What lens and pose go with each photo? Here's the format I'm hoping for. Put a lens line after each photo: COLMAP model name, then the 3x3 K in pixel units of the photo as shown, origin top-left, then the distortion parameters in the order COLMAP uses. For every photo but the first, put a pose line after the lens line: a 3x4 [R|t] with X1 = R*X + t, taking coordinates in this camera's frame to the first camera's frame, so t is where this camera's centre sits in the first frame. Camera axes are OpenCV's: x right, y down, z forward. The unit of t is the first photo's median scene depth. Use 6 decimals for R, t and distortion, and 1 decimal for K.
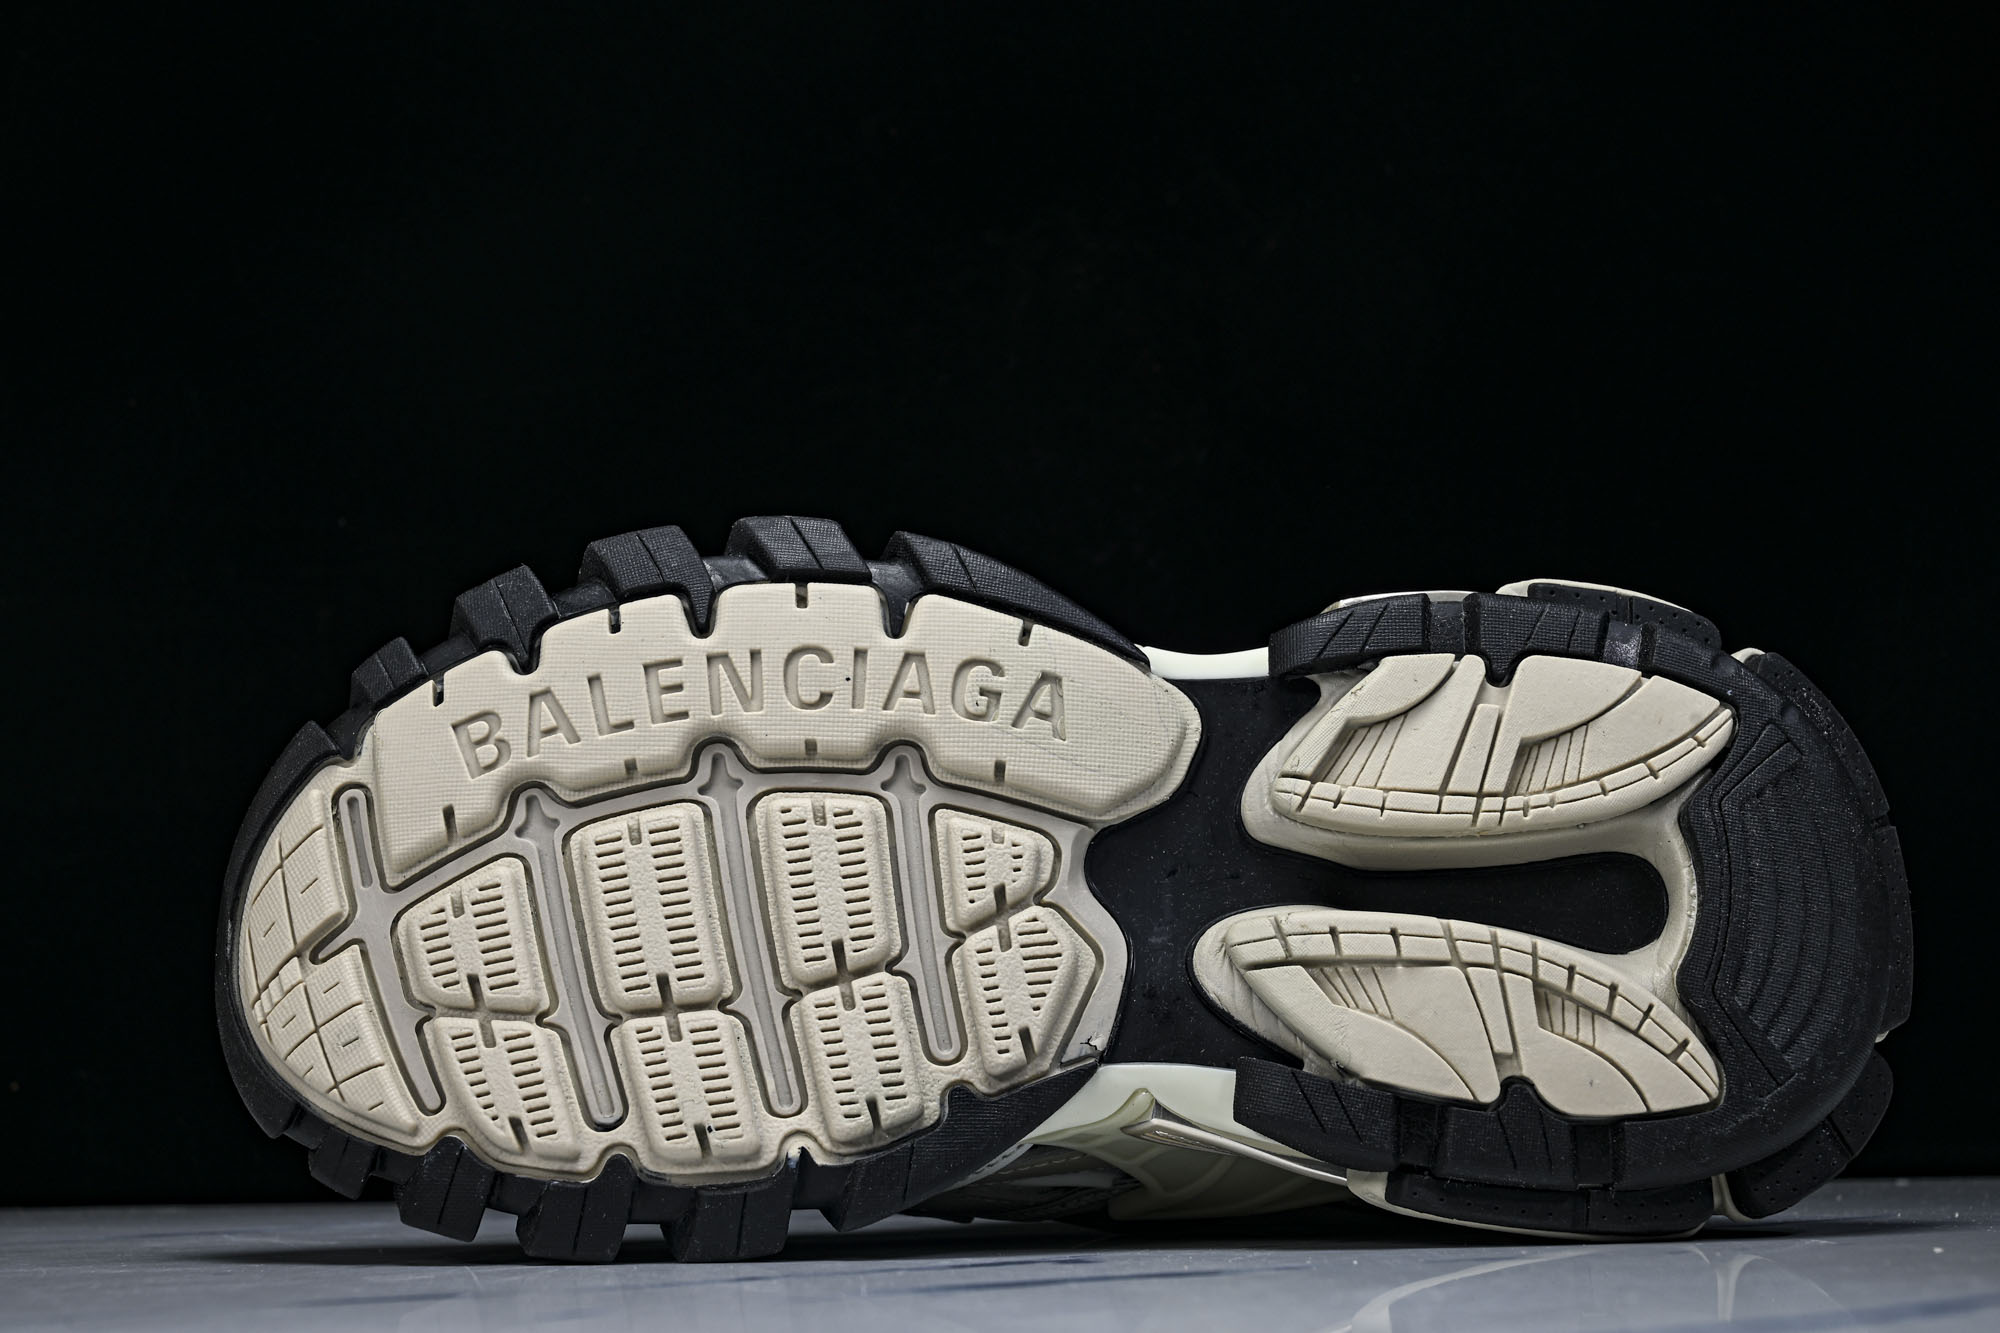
lens RADIAL K [[3740.1, 0, 994.6], [0, 3740.1, 674.2], [0, 0, 1]] dist [0.117258, 0.000000]
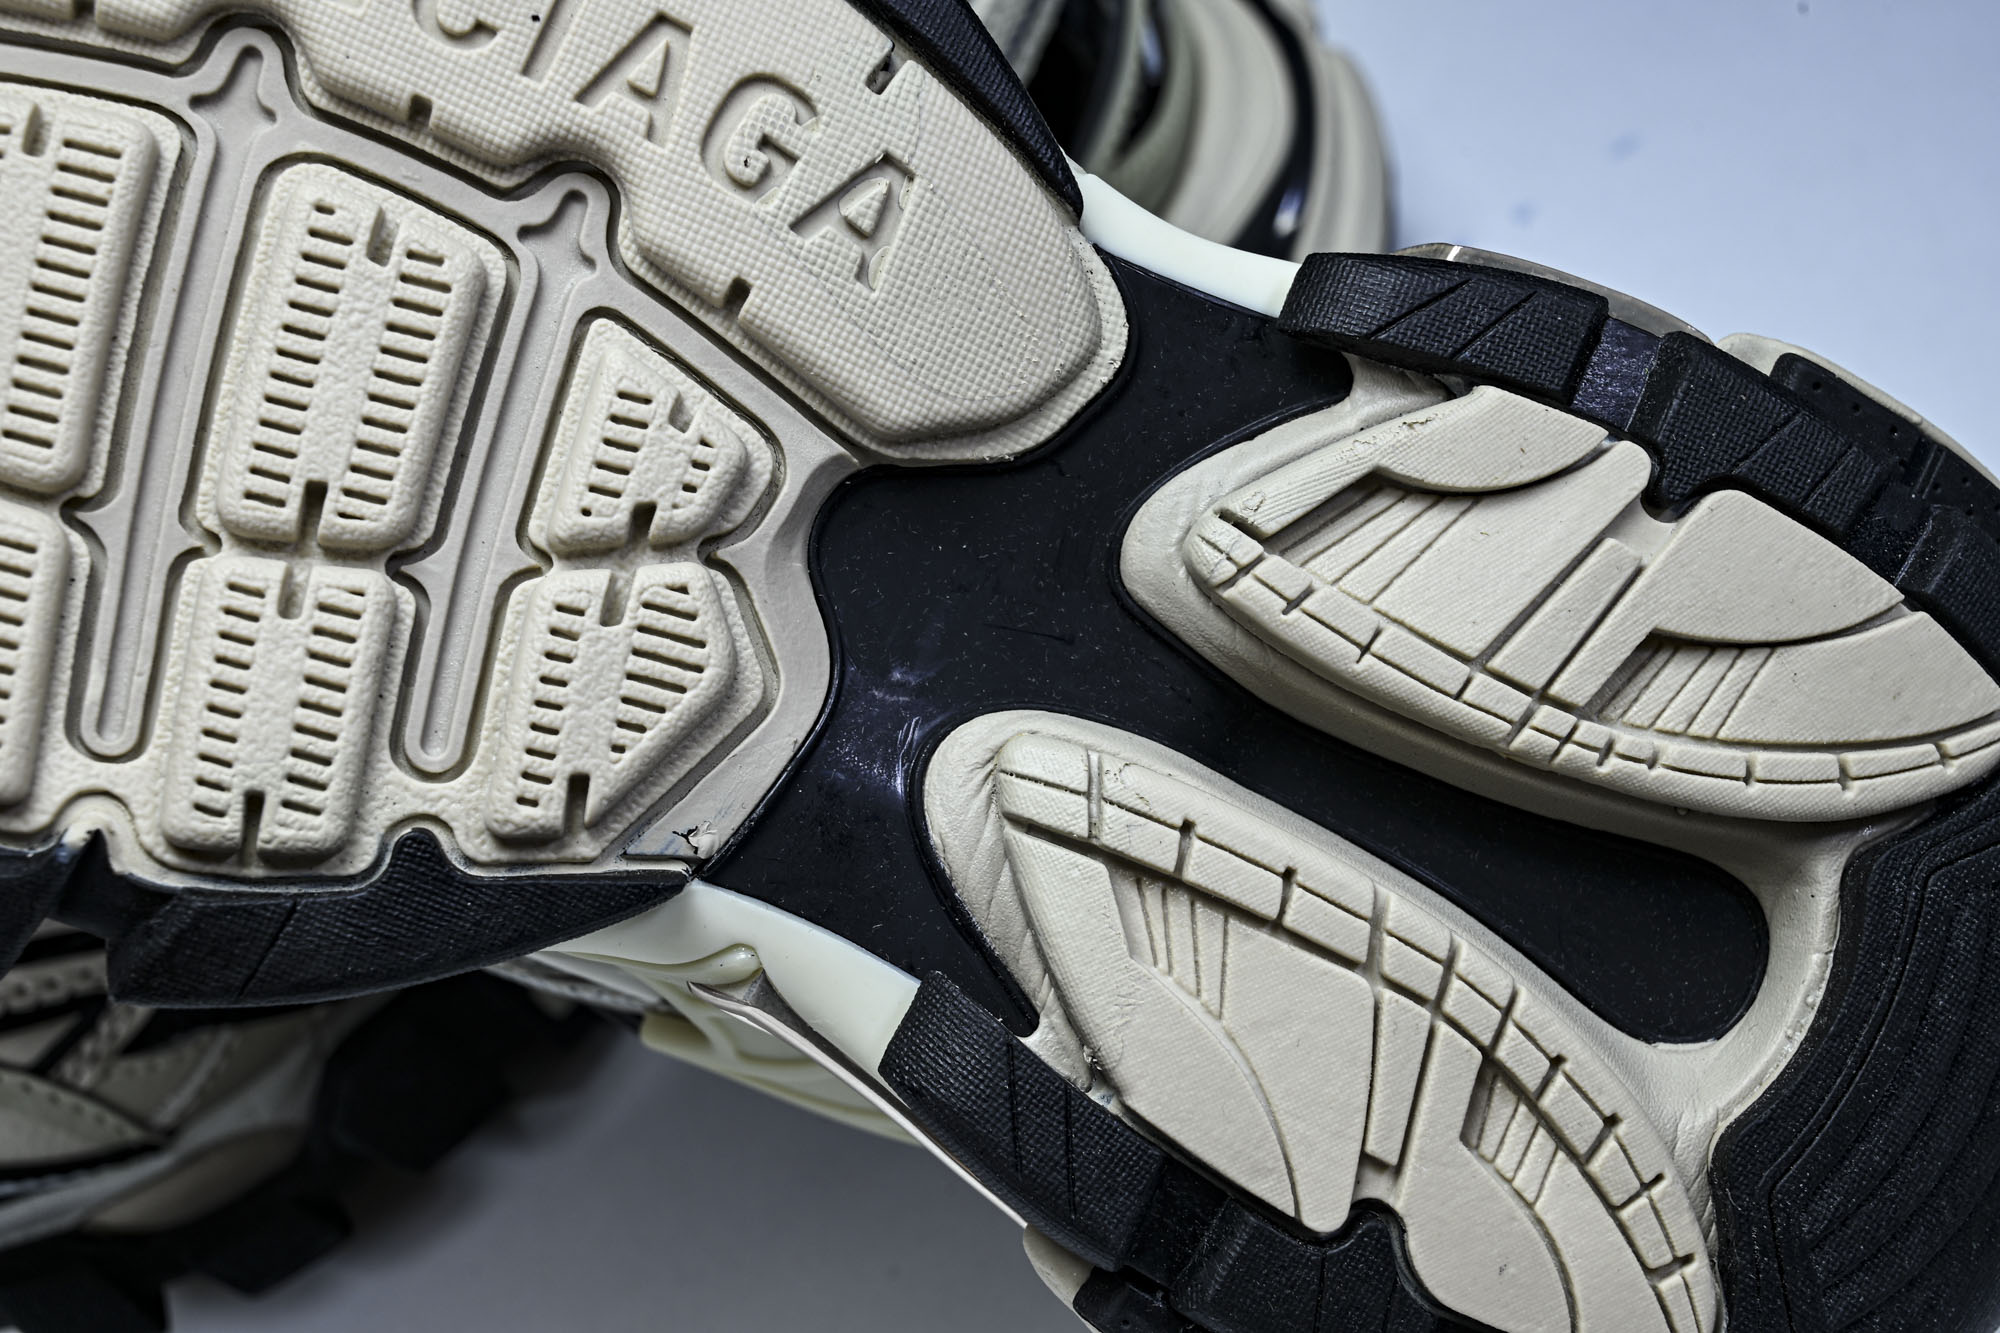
lens RADIAL K [[3538.0, 0, 1015.2], [0, 3538.0, 662.1], [0, 0, 1]] dist [0.005741, 0.000000]
pose [[0.917678, 0.388538, 0.083100, 0.016281], [-0.397183, 0.891464, 0.218031, -0.053171], [0.010633, -0.233088, 0.972397, 0.508439]]
